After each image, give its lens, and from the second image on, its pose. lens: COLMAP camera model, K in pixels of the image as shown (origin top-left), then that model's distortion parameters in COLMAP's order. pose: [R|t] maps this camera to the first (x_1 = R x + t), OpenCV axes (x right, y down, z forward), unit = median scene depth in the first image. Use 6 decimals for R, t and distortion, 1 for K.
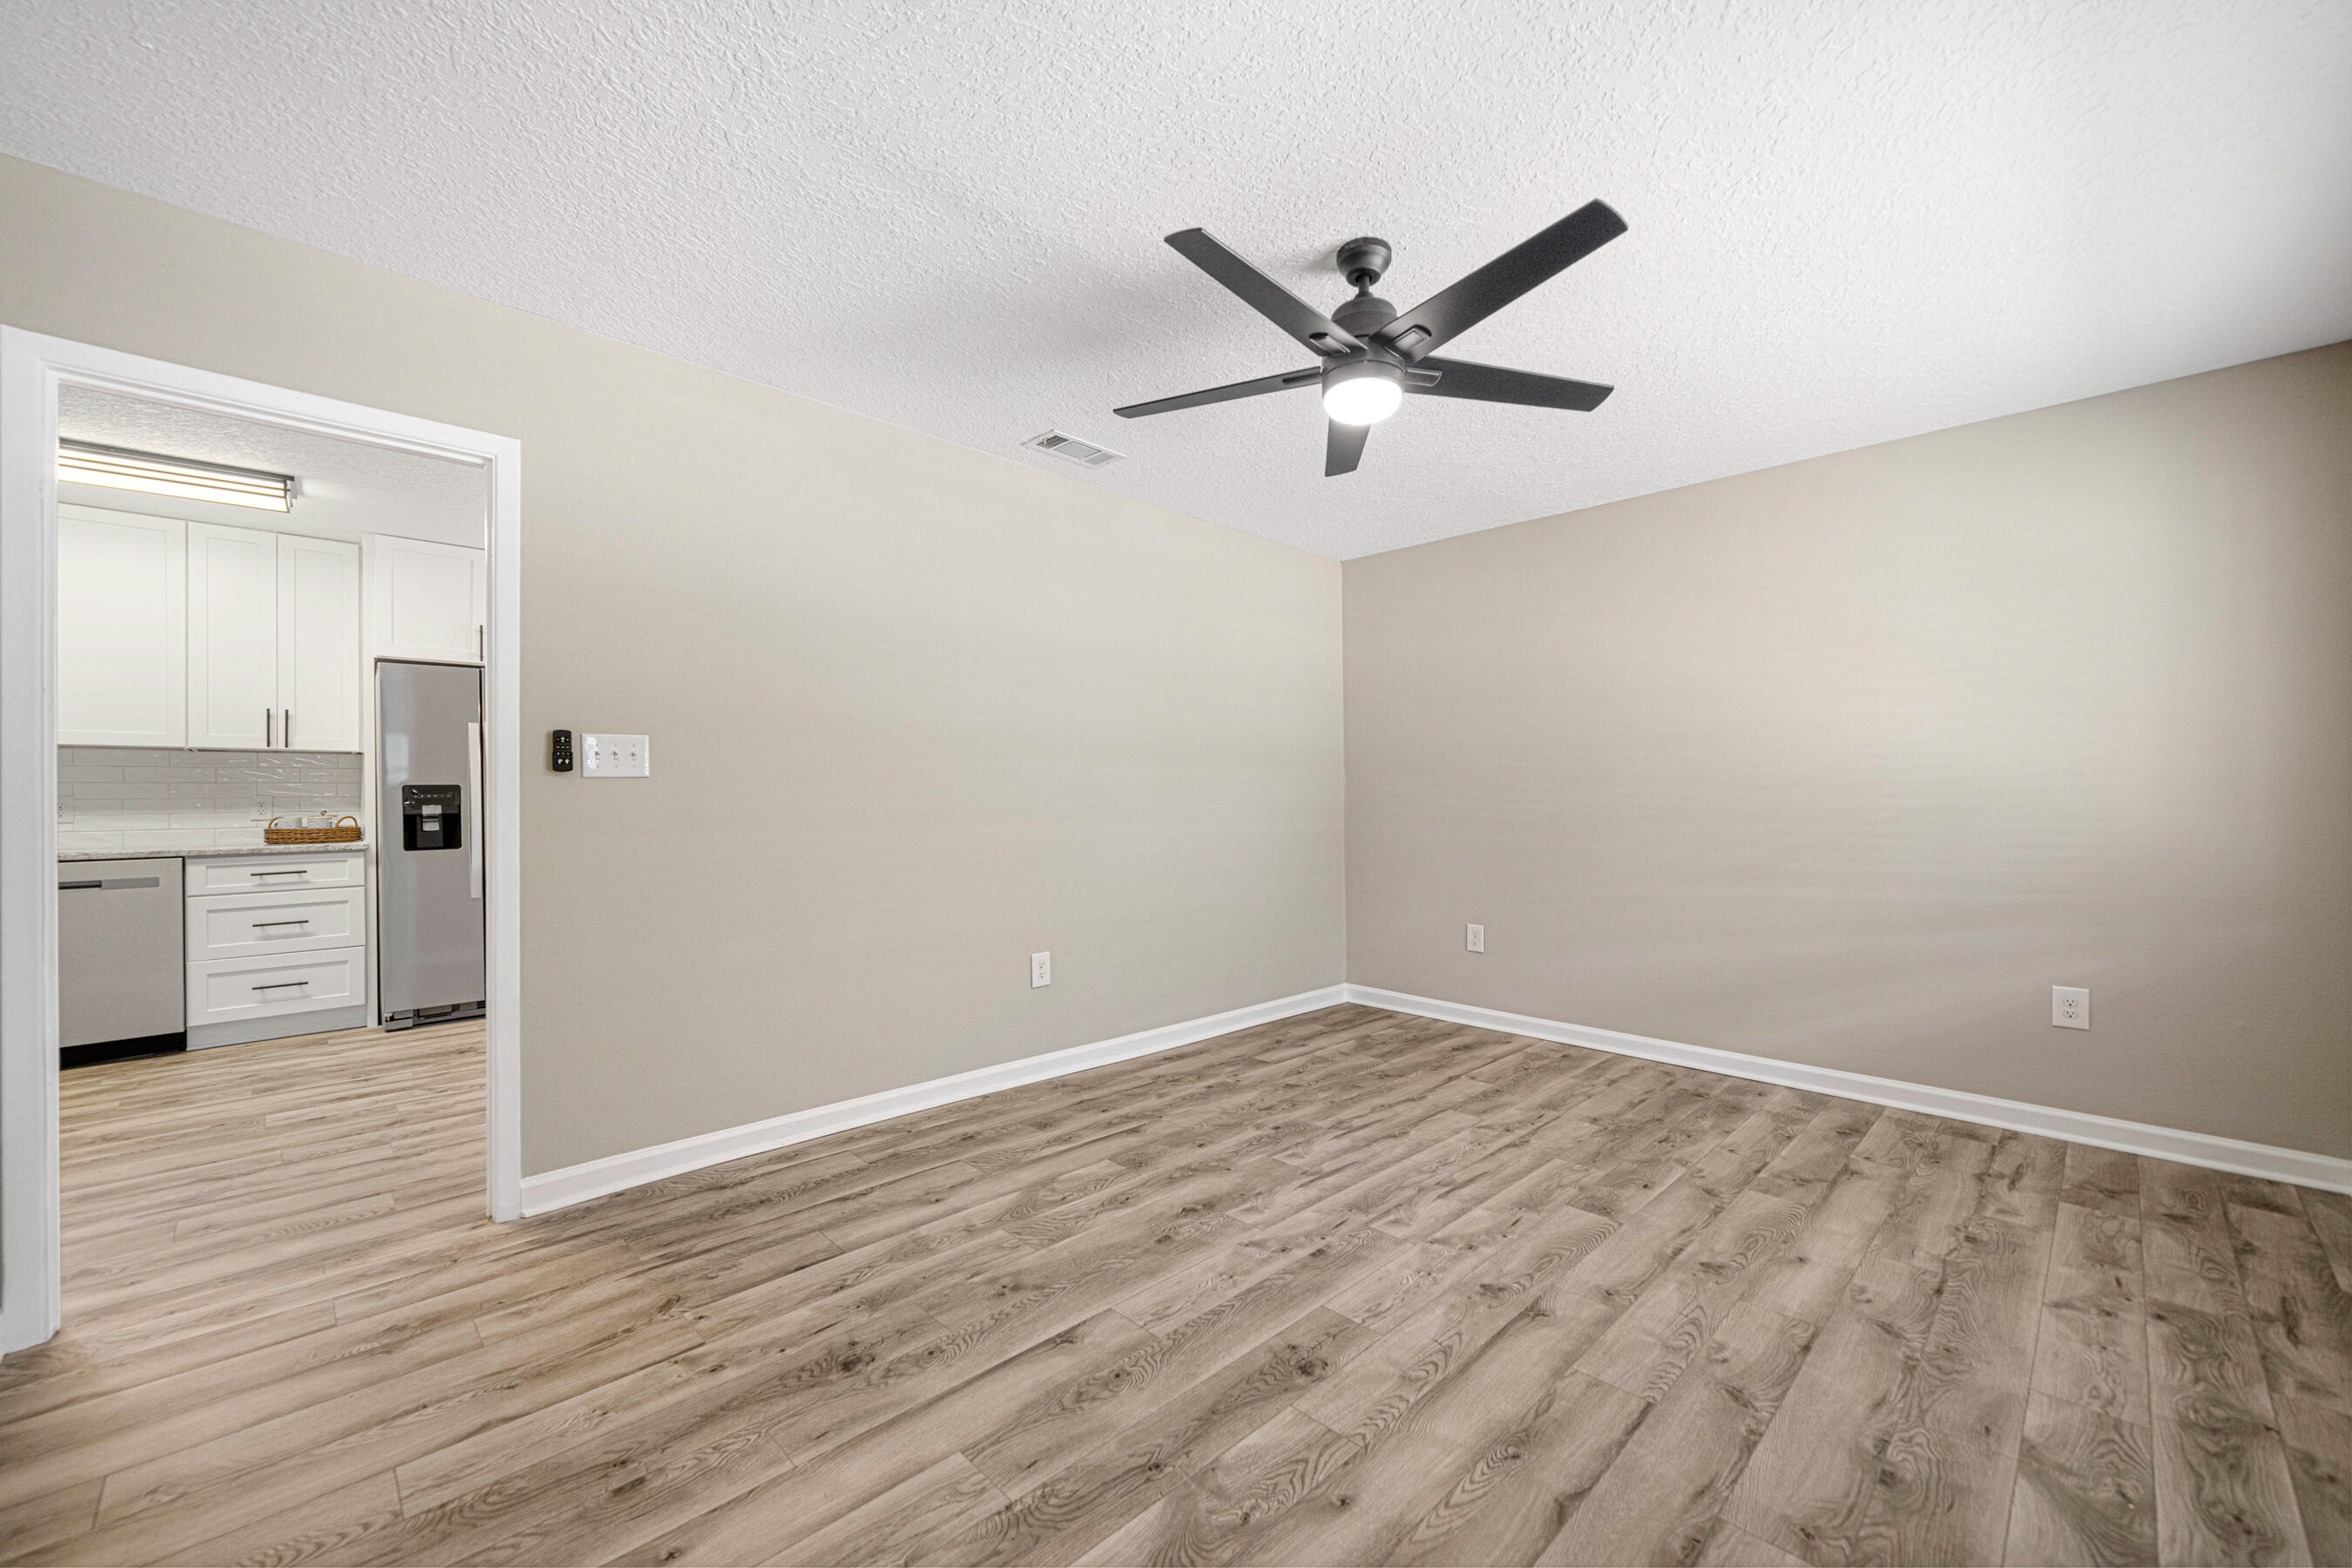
lens RADIAL K [[935.7, 0, 1168.7], [0, 935.7, 793.4], [0, 0, 1]] dist [0.000807, -0.000189]
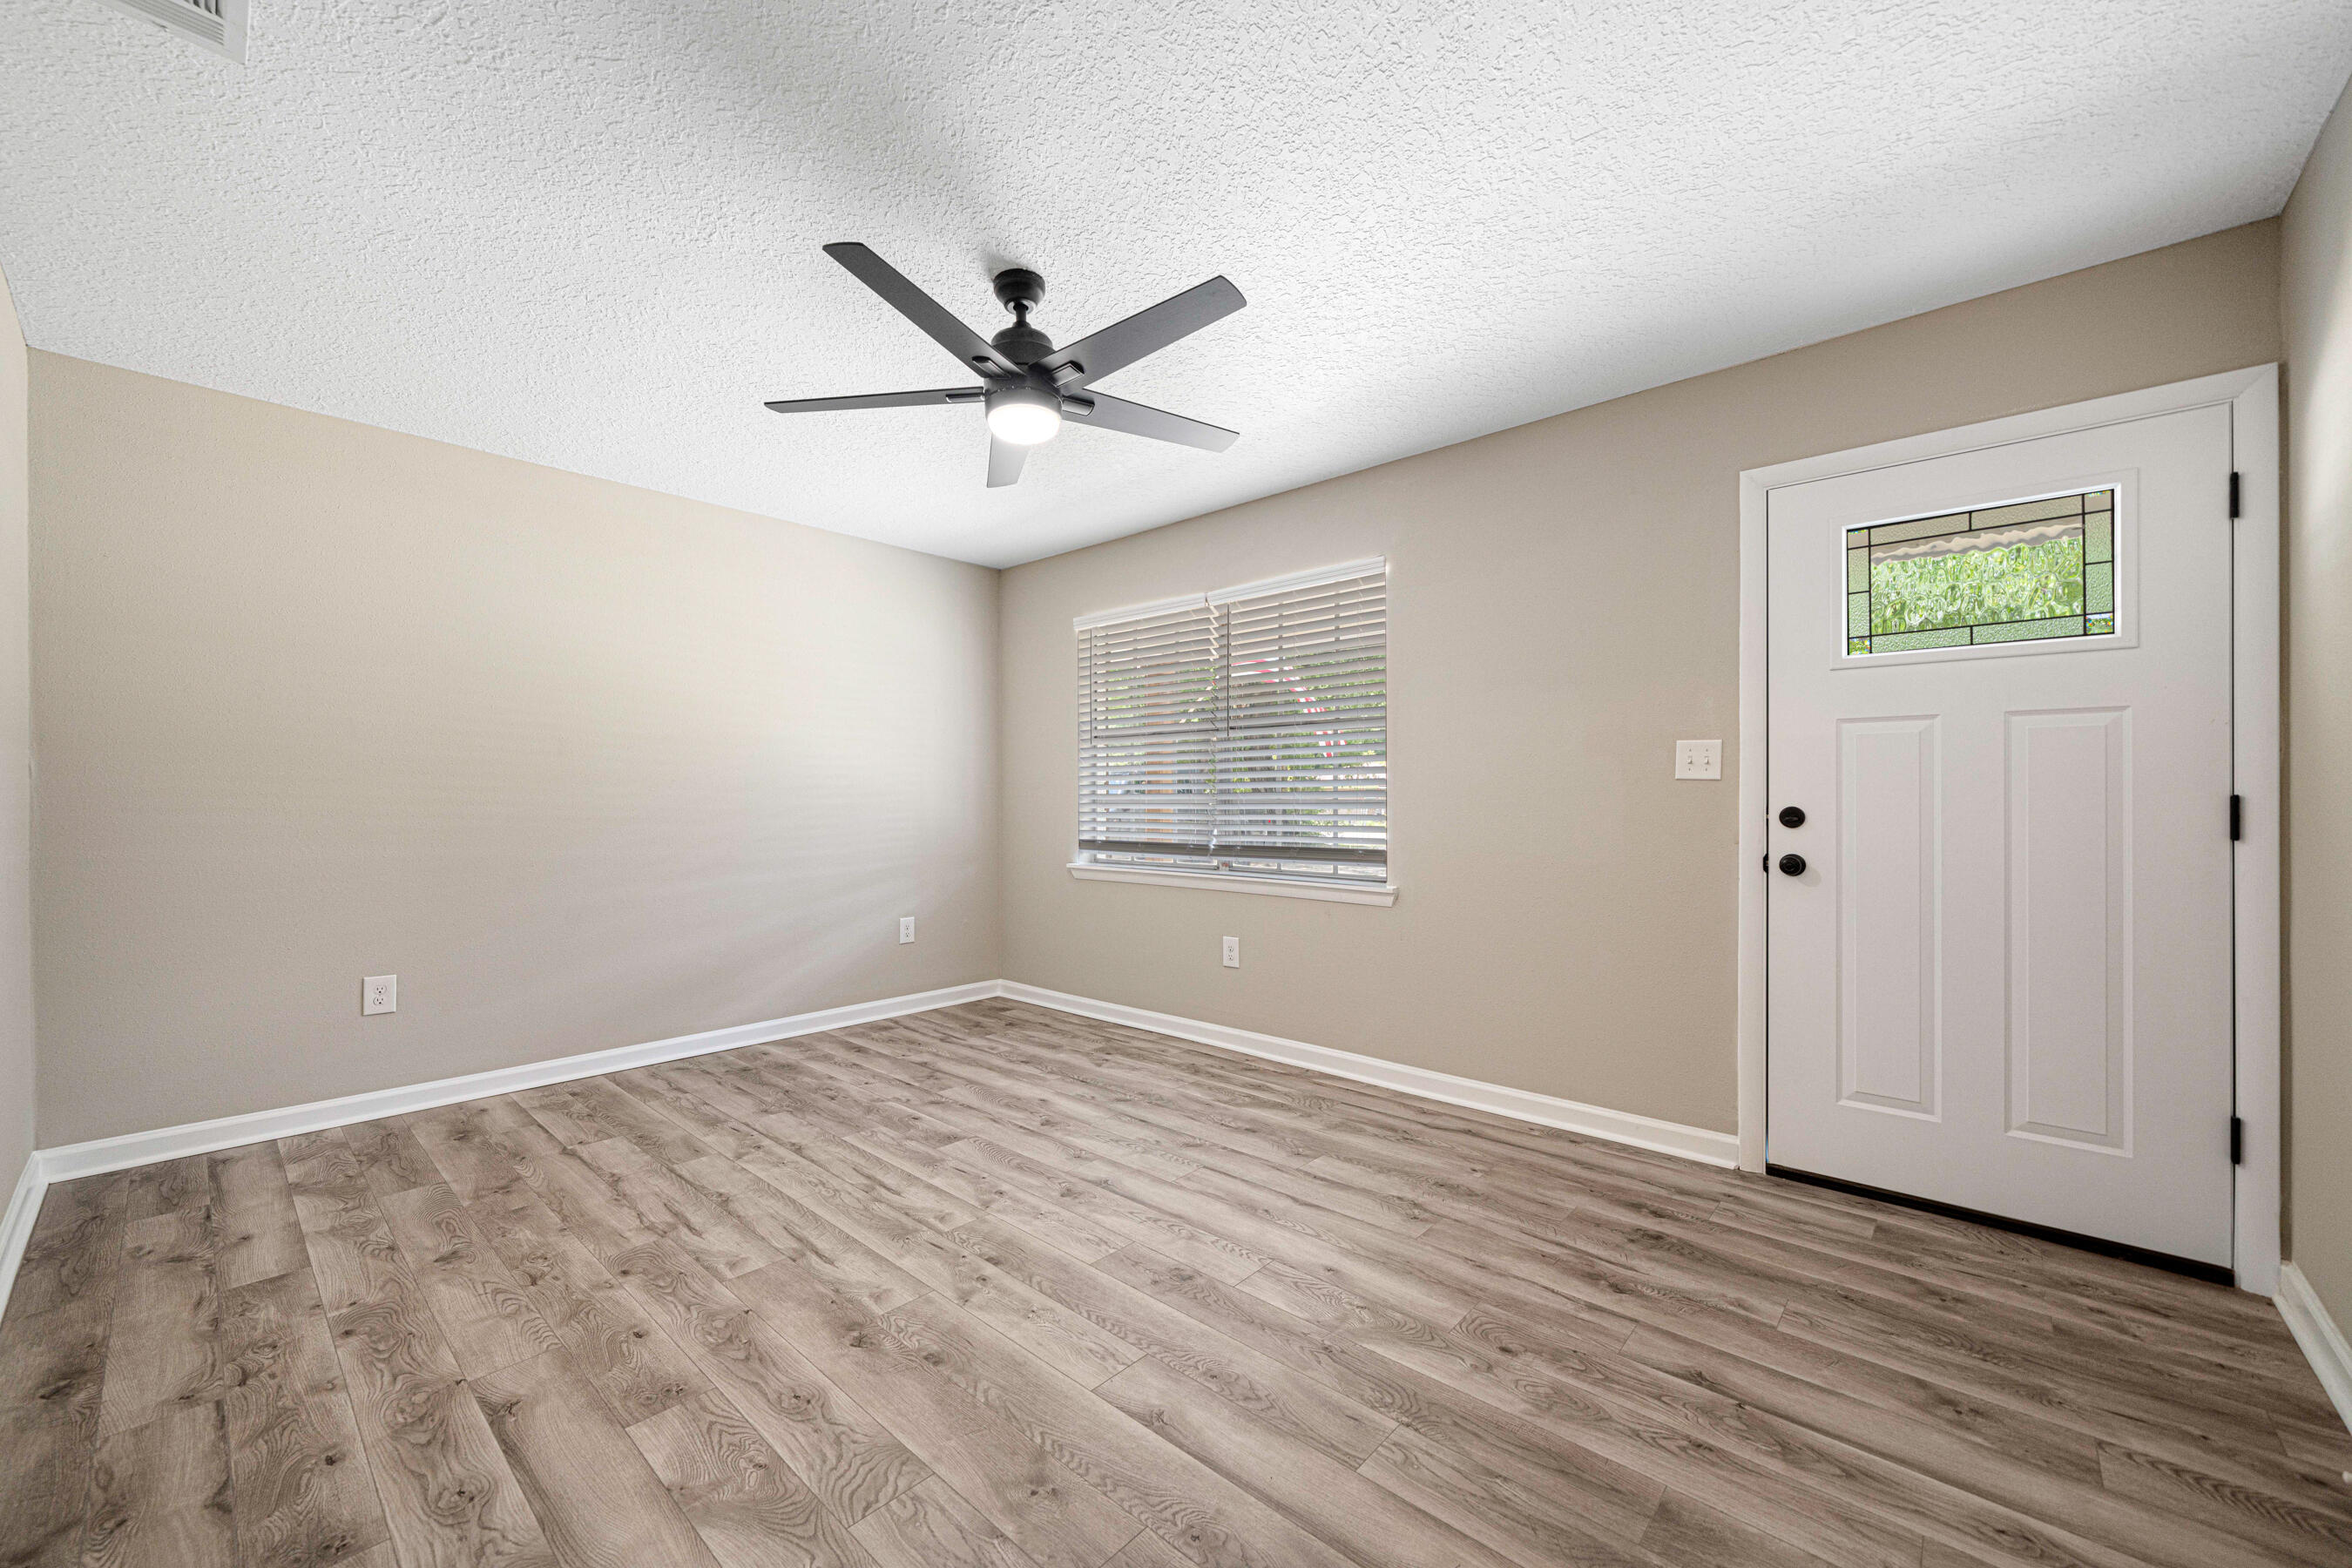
lens RADIAL K [[889.7, 0, 1181.3], [0, 889.7, 797.2], [0, 0, 1]] dist [0.000186, 0.000170]
pose [[-0.064636, 0.000265, 0.997909, -0.688989], [-0.003852, 0.999992, -0.000515, 0.000678], [-0.997901, -0.003877, -0.064635, 0.753021]]
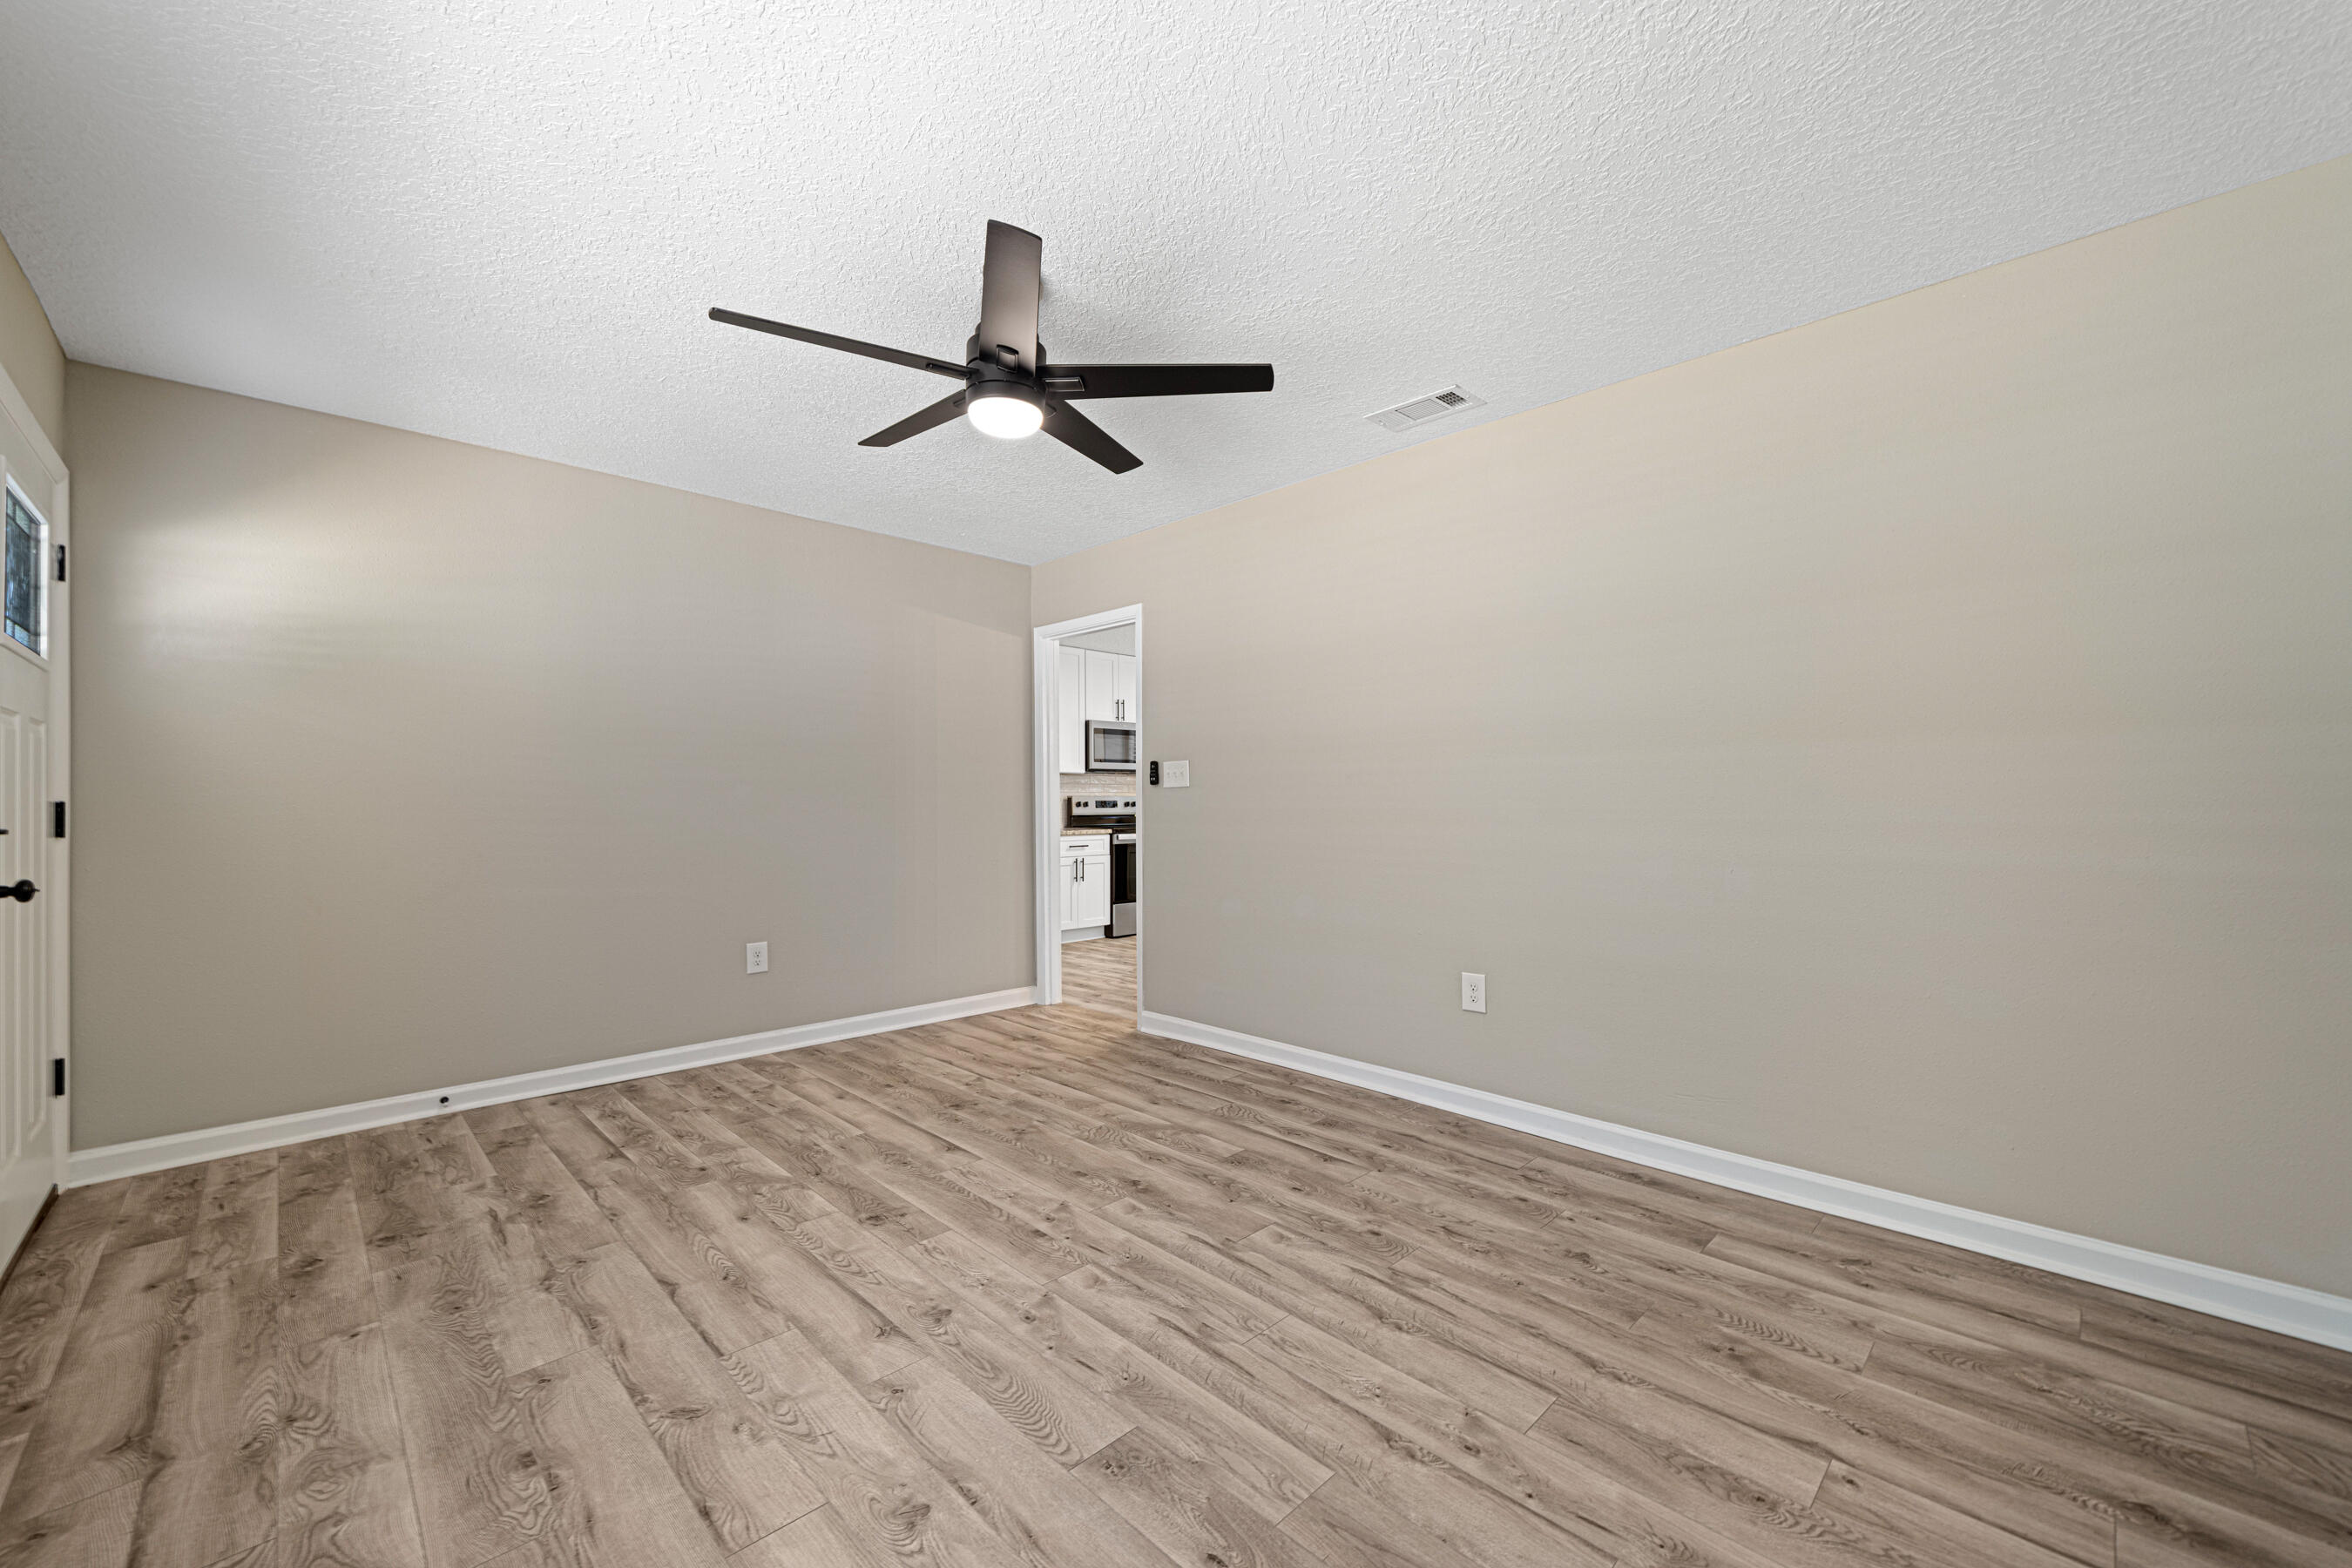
lens RADIAL K [[935.7, 0, 1168.7], [0, 935.7, 793.4], [0, 0, 1]] dist [0.000807, -0.000189]
pose [[-0.018171, -0.009062, -0.999794, 1.052859], [0.009113, 0.999916, -0.009229, 0.007923], [0.999793, -0.009279, -0.018087, 1.017317]]
